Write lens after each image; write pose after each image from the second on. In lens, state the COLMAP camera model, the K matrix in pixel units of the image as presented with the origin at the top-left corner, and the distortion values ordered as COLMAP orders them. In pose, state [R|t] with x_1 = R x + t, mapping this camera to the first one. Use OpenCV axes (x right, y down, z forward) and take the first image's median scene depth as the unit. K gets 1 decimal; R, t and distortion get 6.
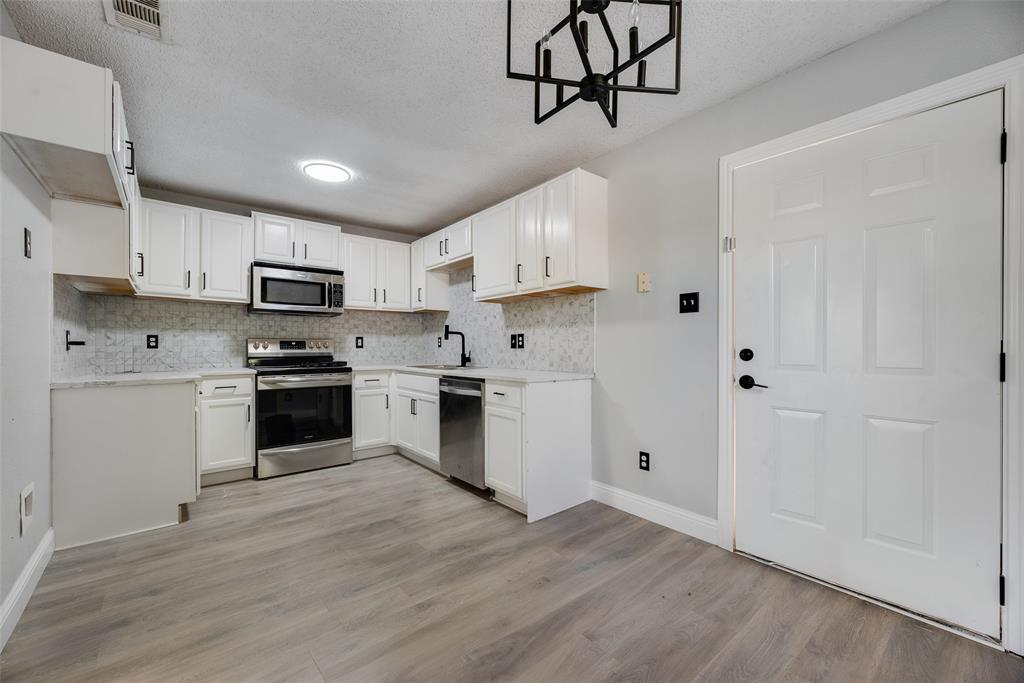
lens RADIAL K [[414.2, 0, 513.0], [0, 414.2, 346.1], [0, 0, 1]] dist [0.001263, -0.000661]
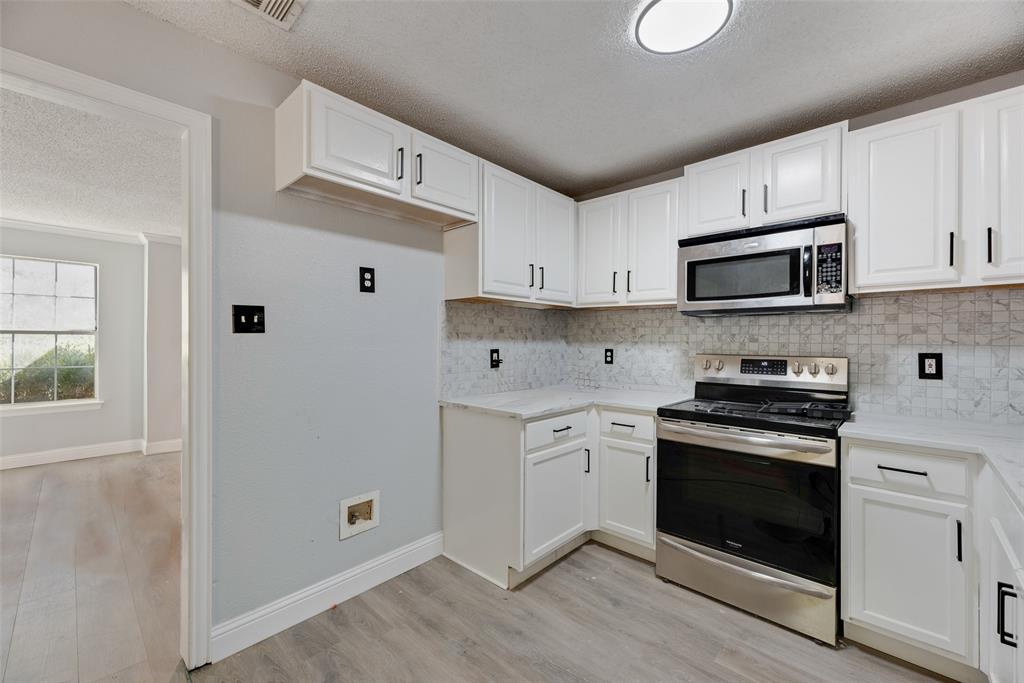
lens RADIAL K [[414.2, 0, 510.9], [0, 414.2, 340.4], [0, 0, 1]] dist [0.001263, -0.000661]
pose [[0.130287, -0.000001, -0.991476, 0.000187], [-0.002656, 0.999996, -0.000350, -0.043404], [0.991473, 0.002679, 0.130287, 0.650121]]
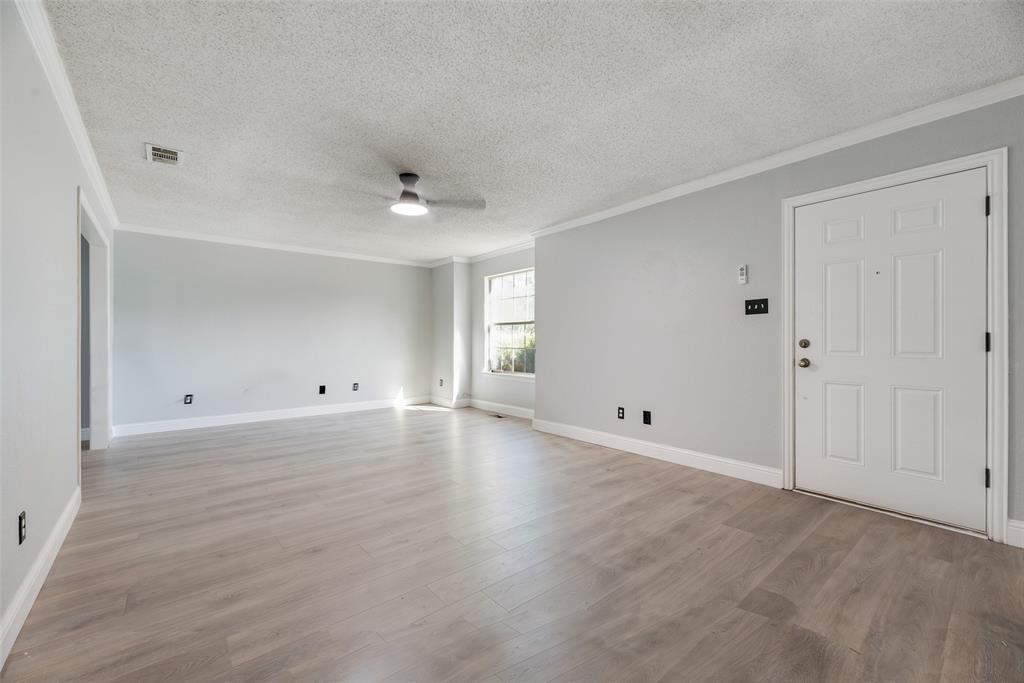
lens RADIAL K [[414.2, 0, 514.1], [0, 414.2, 335.1], [0, 0, 1]] dist [0.001263, -0.000661]
pose [[-0.999967, 0.003327, -0.007464, -1.327235], [0.003413, 0.999927, -0.011619, 0.004240], [0.007424, -0.011644, -0.999905, 1.149048]]
